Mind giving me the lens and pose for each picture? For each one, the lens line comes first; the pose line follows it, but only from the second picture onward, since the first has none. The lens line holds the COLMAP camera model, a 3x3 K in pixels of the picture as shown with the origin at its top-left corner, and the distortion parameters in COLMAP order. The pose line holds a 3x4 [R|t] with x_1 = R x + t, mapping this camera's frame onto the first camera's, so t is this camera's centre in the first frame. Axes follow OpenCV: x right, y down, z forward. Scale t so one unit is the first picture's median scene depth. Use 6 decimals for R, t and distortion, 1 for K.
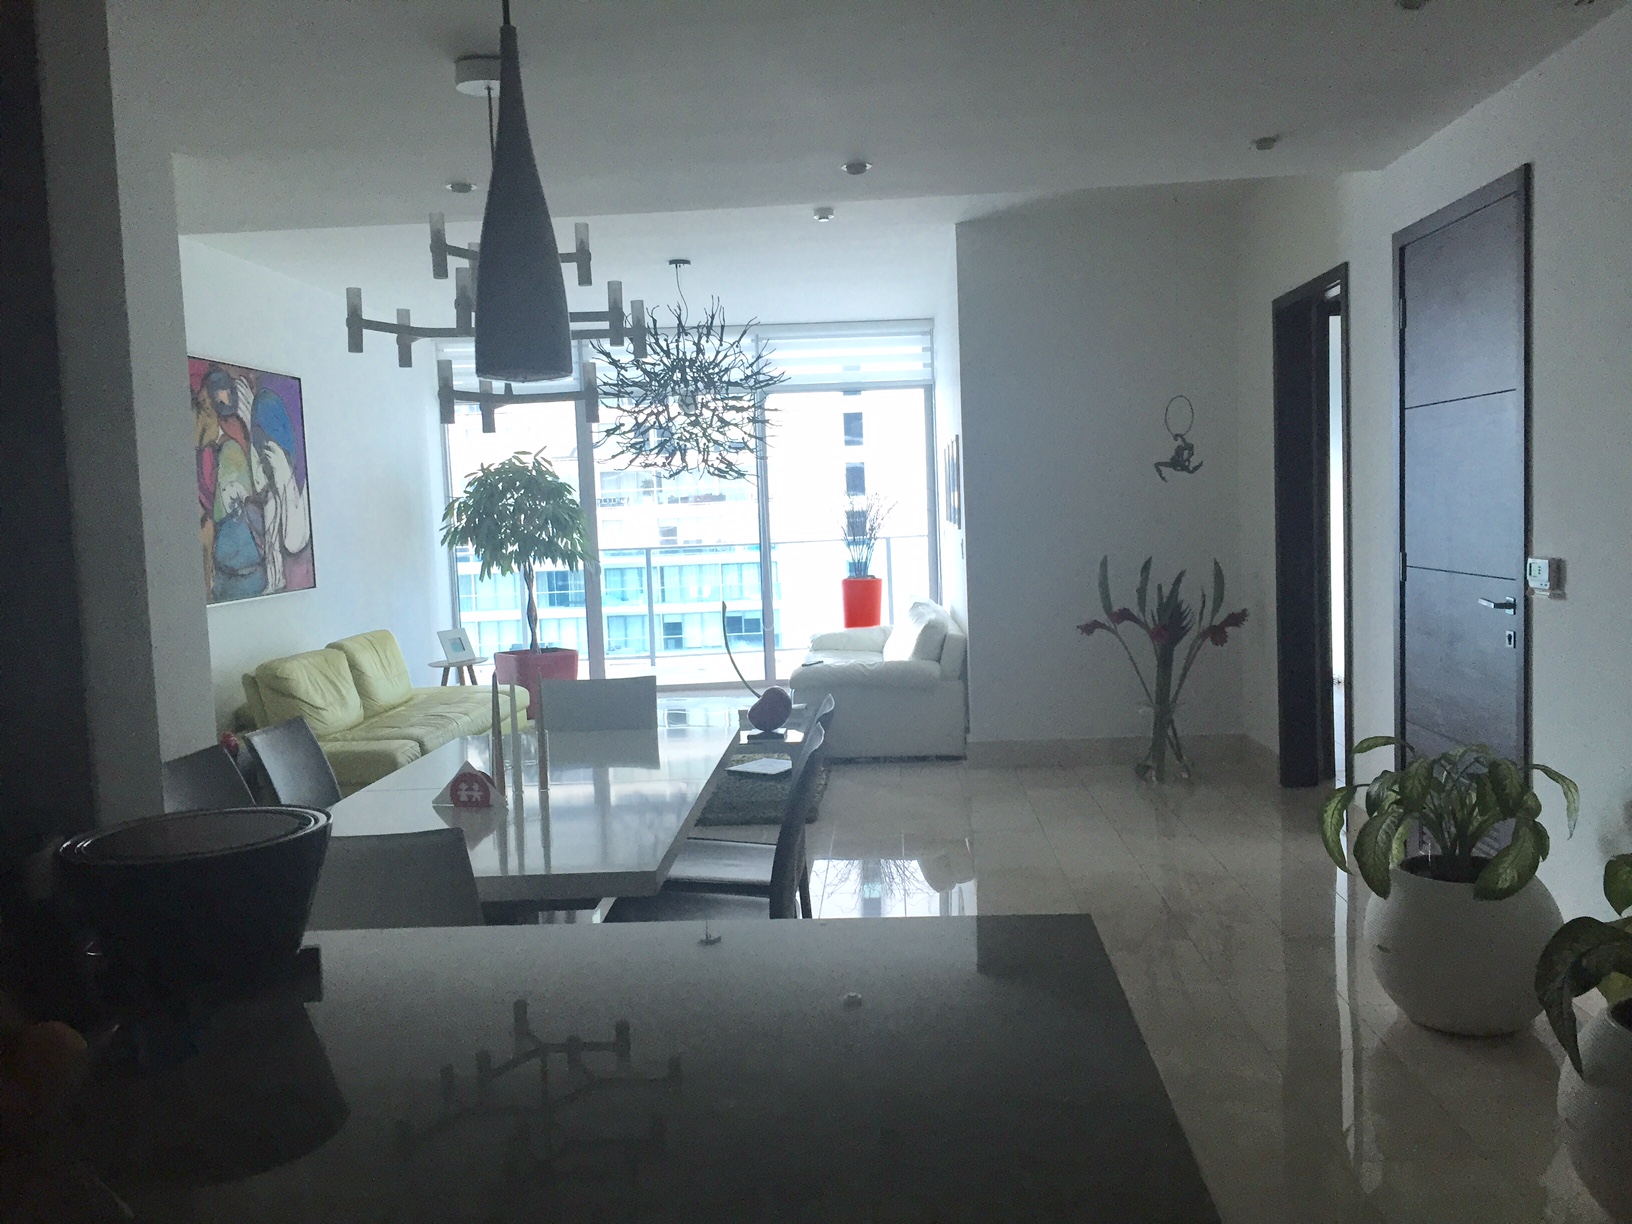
lens RADIAL K [[1374.7, 0, 816.0], [0, 1374.7, 612.0], [0, 0, 1]] dist [0.032831, -0.003985]
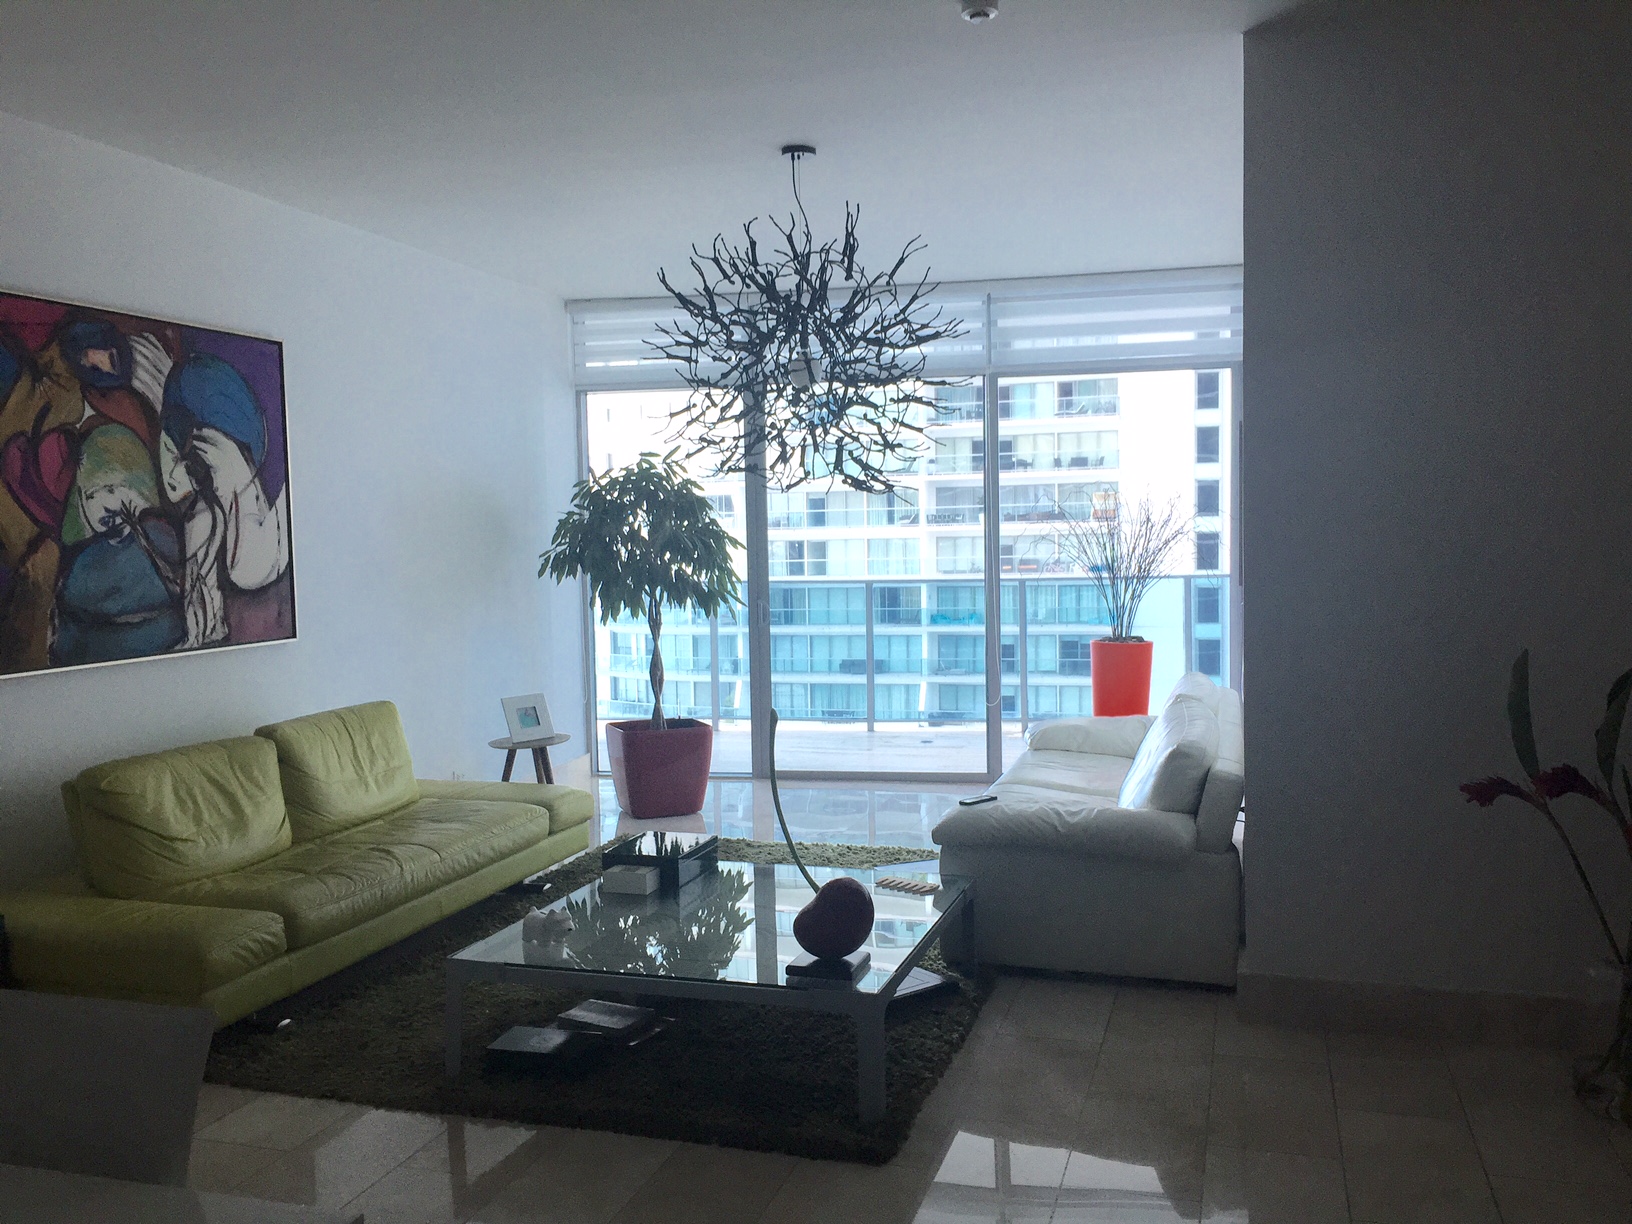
lens RADIAL K [[1374.7, 0, 816.0], [0, 1374.7, 612.0], [0, 0, 1]] dist [0.032831, -0.003985]
pose [[0.968377, 0.036138, -0.246860, 0.076026], [-0.039070, 0.999212, -0.006988, -0.038815], [0.246413, 0.016412, 0.969026, 0.404483]]
